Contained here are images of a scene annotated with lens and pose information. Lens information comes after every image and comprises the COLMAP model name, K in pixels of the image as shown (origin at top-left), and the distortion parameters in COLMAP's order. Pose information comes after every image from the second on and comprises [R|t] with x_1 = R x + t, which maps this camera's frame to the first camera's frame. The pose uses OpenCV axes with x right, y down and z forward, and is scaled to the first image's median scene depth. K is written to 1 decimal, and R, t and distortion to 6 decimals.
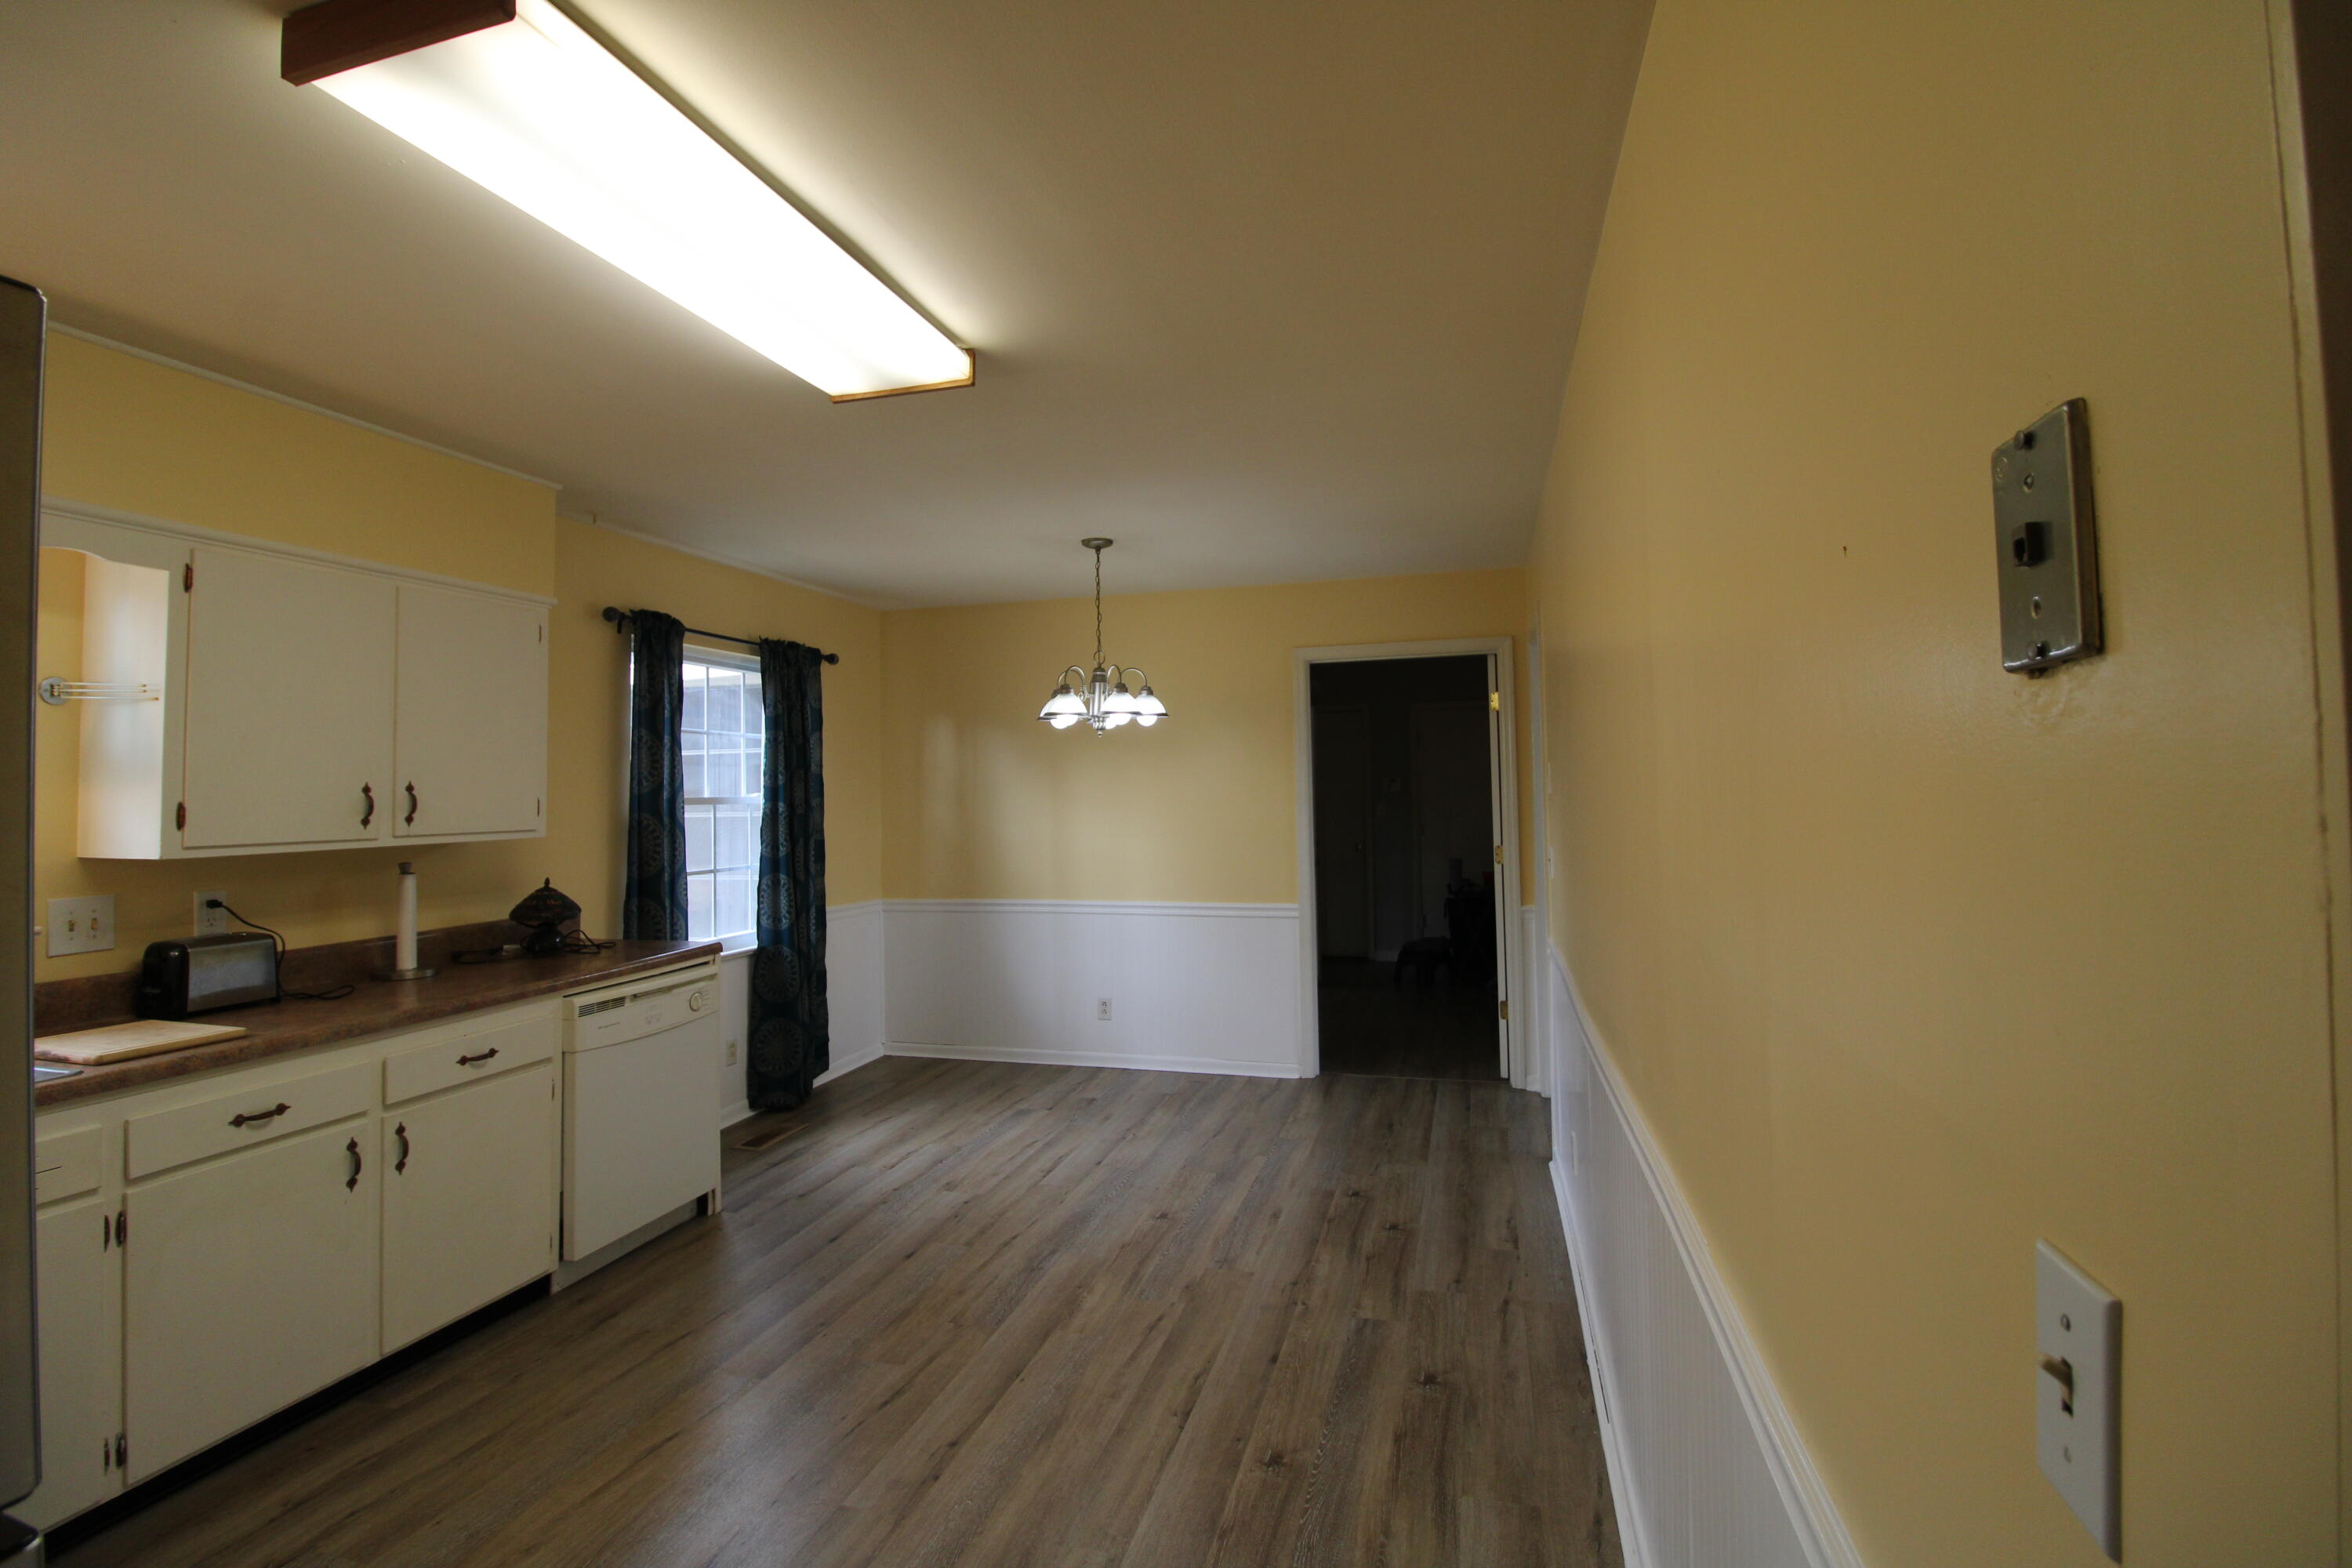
lens RADIAL K [[1076.7, 0, 1176.4], [0, 1076.7, 764.4], [0, 0, 1]] dist [0.000878, -0.009444]
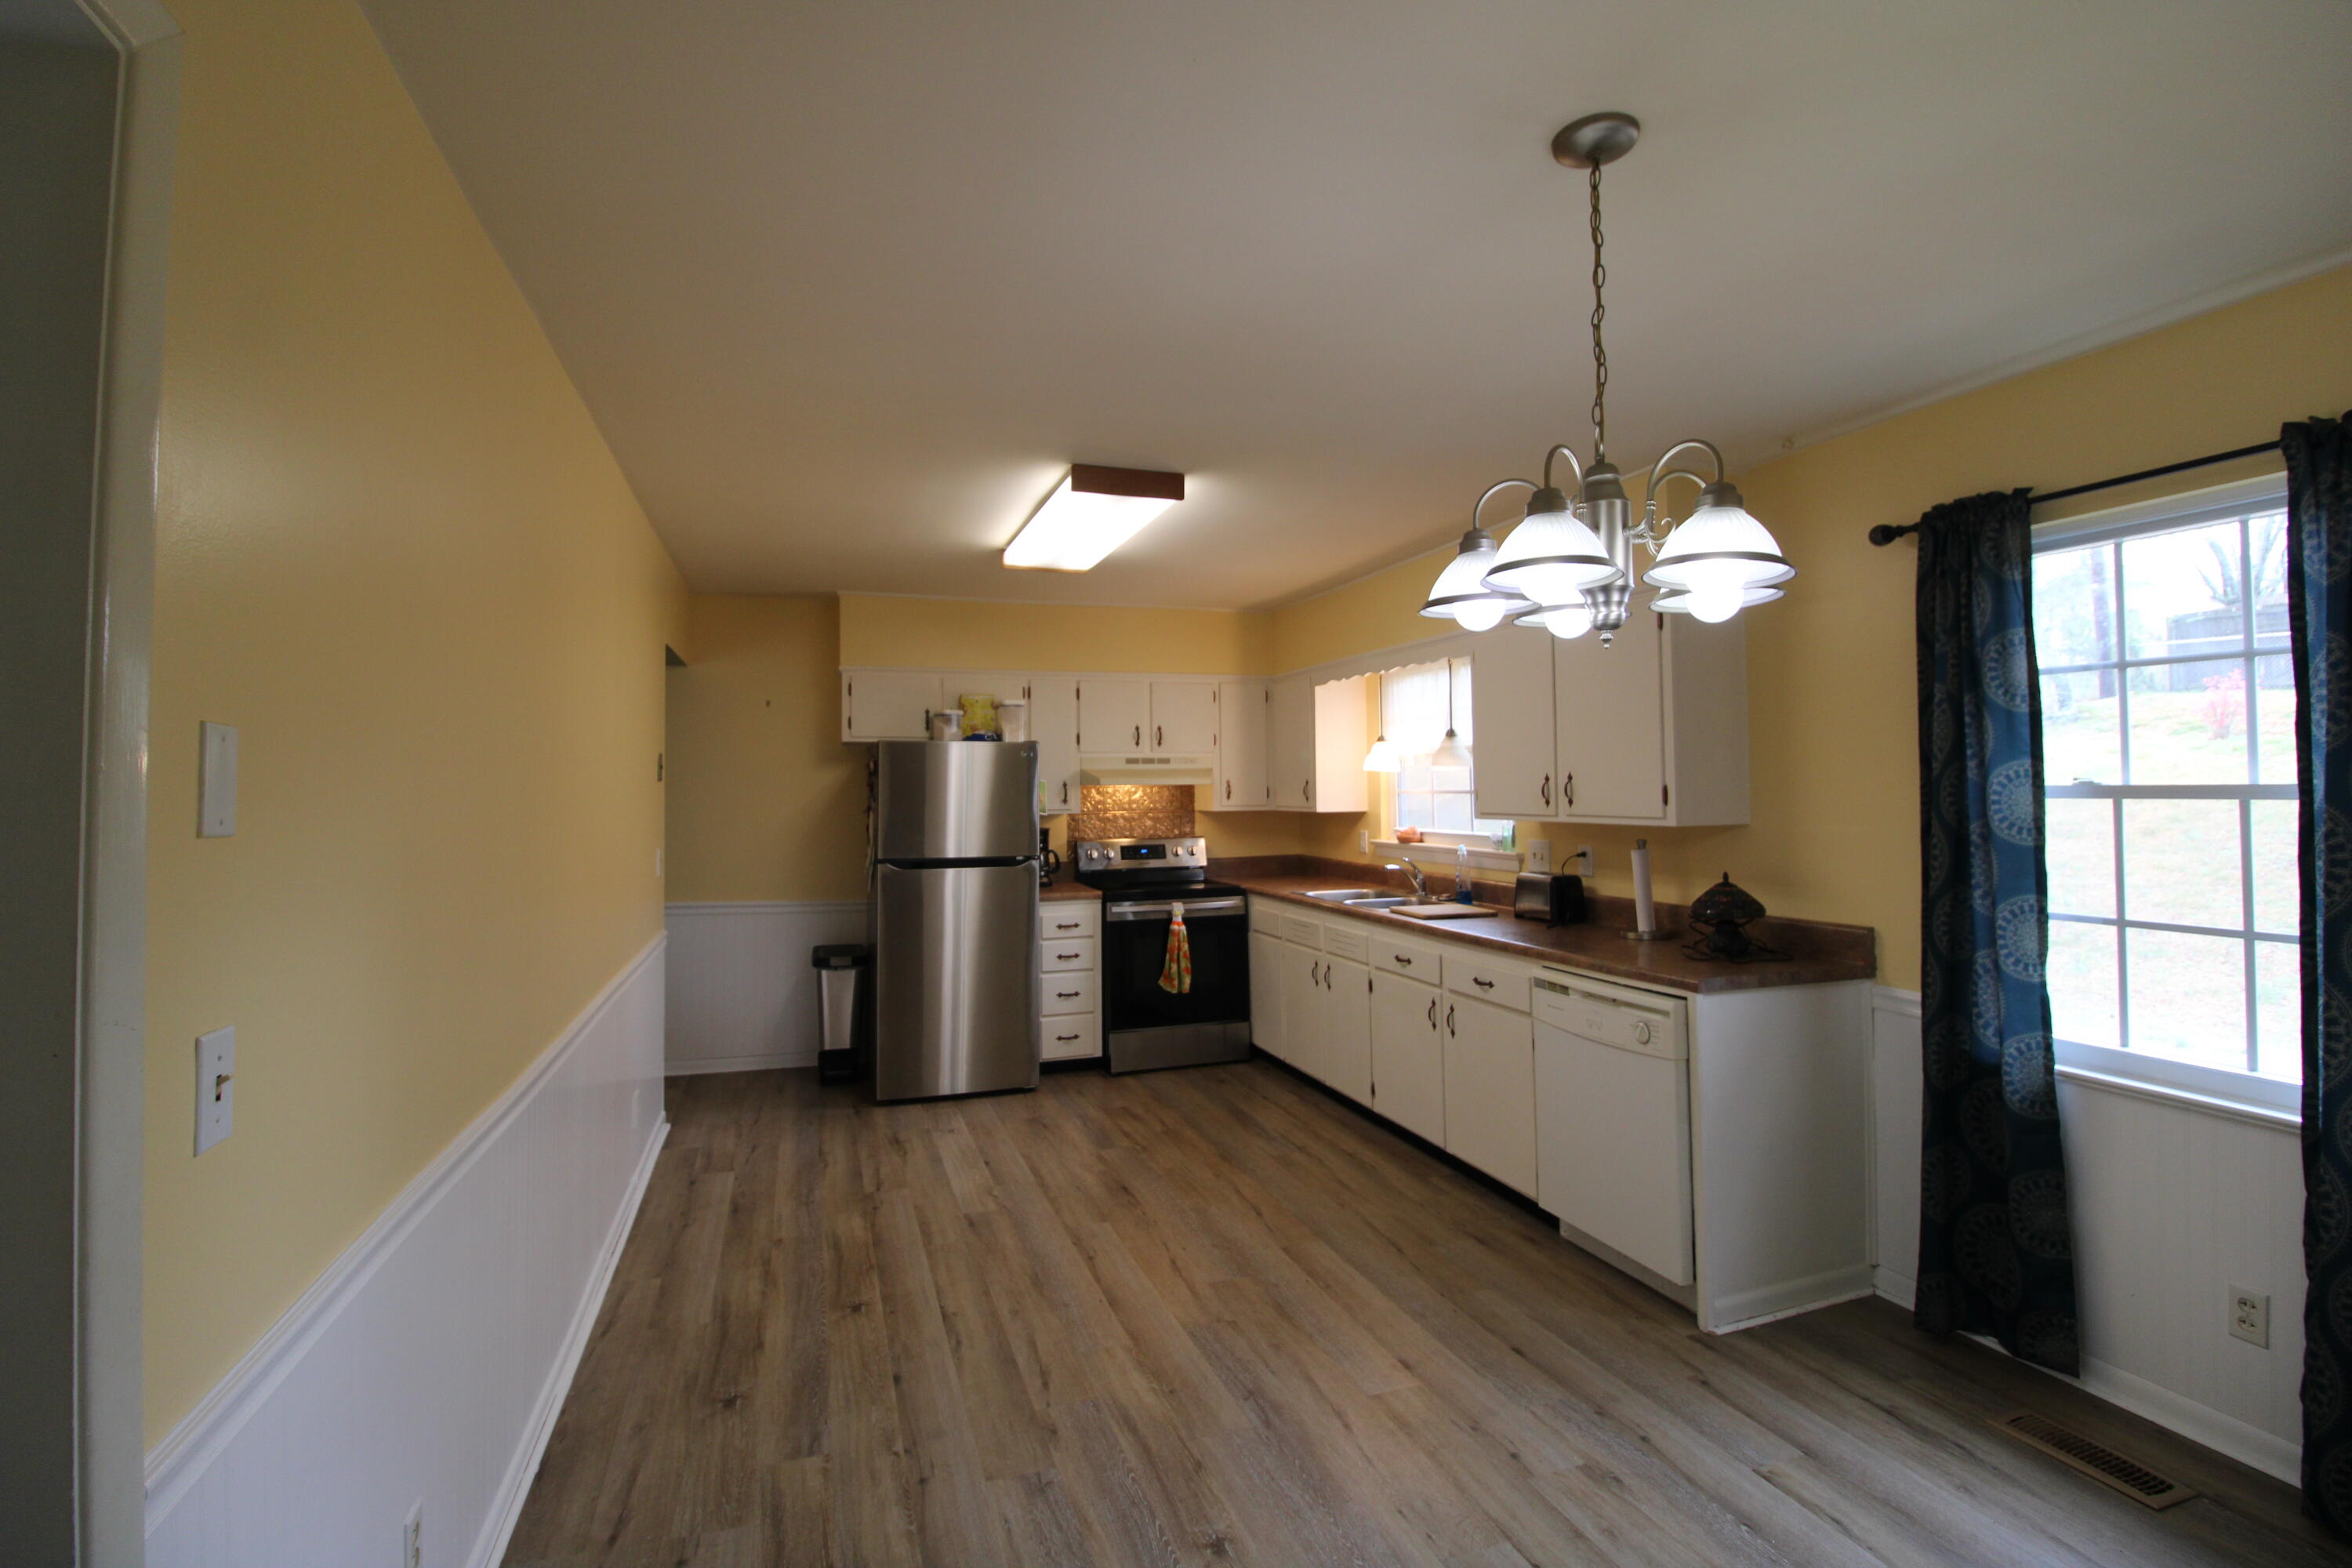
lens RADIAL K [[1076.7, 0, 1164.6], [0, 1076.7, 748.2], [0, 0, 1]] dist [0.000878, -0.009444]
pose [[-0.826904, 0.000906, -0.562342, 0.424137], [0.034424, 0.998205, -0.049010, 0.035721], [0.561288, -0.059885, -0.825451, 1.911457]]
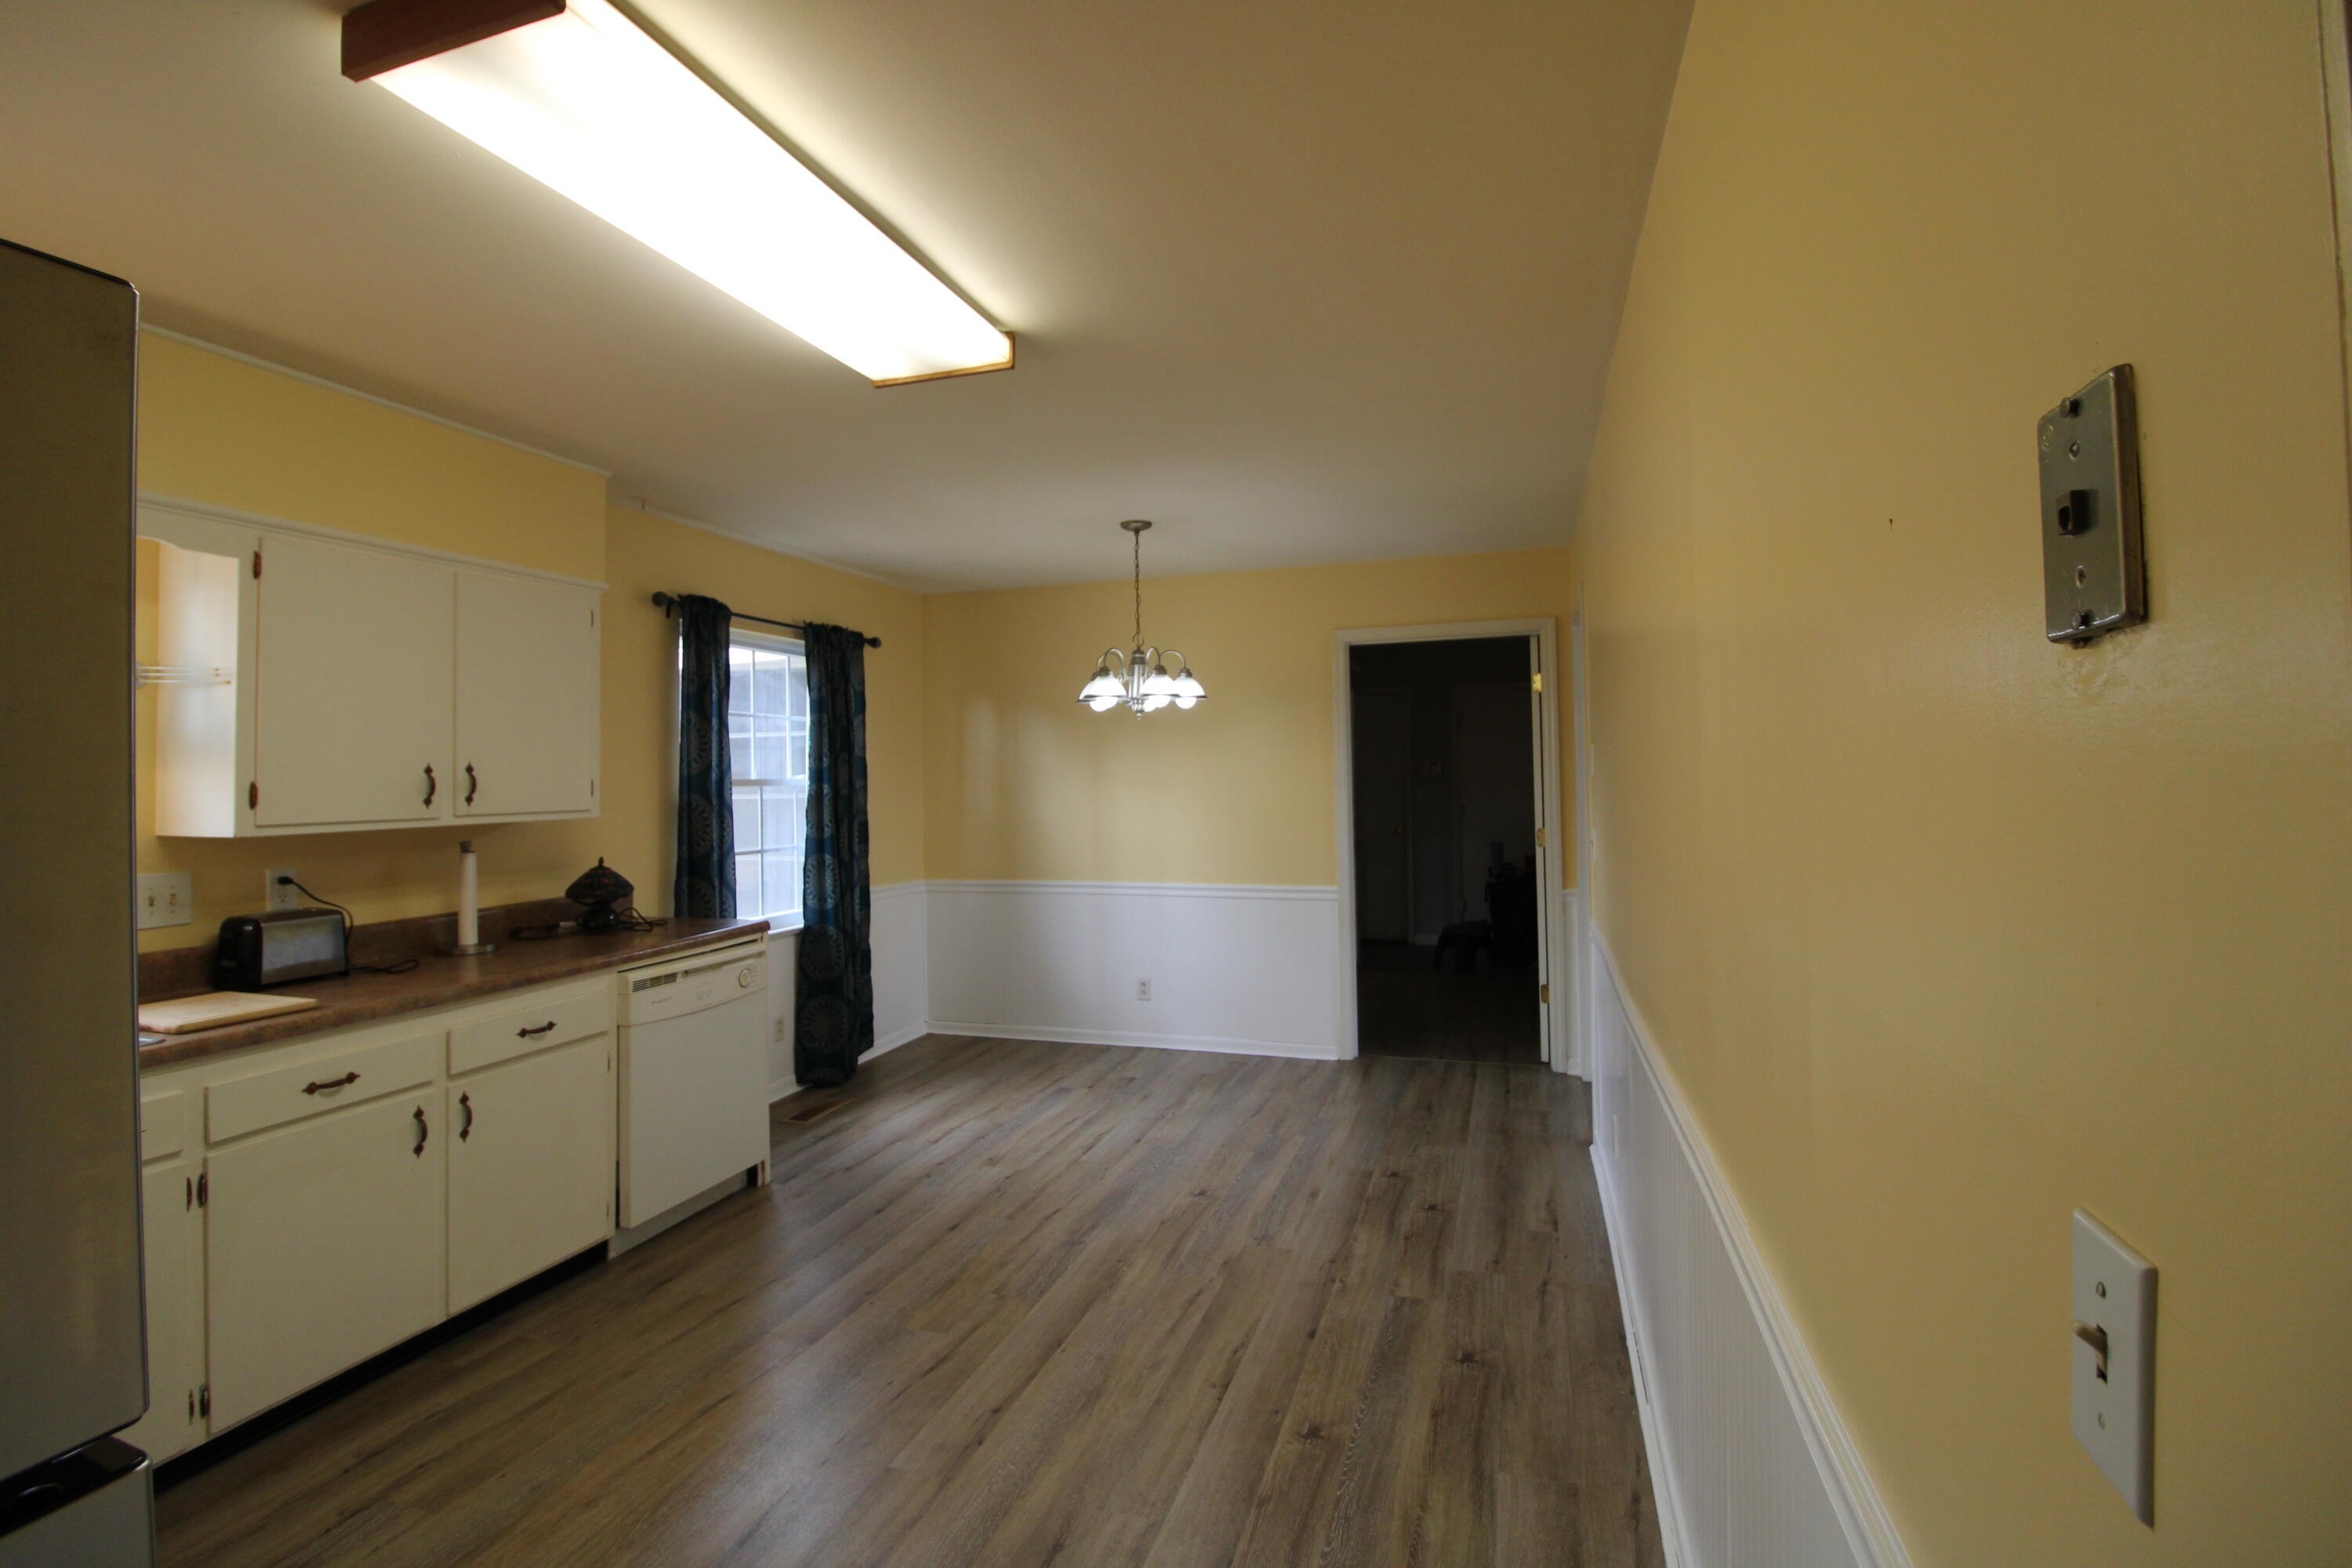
lens RADIAL K [[1076.7, 0, 1177.1], [0, 1076.7, 764.8], [0, 0, 1]] dist [0.000878, -0.009444]
pose [[0.999368, 0.000327, -0.035538, 0.000049], [0.000226, 0.999879, 0.015545, 0.002377], [0.035539, -0.015544, 0.999247, -0.004601]]
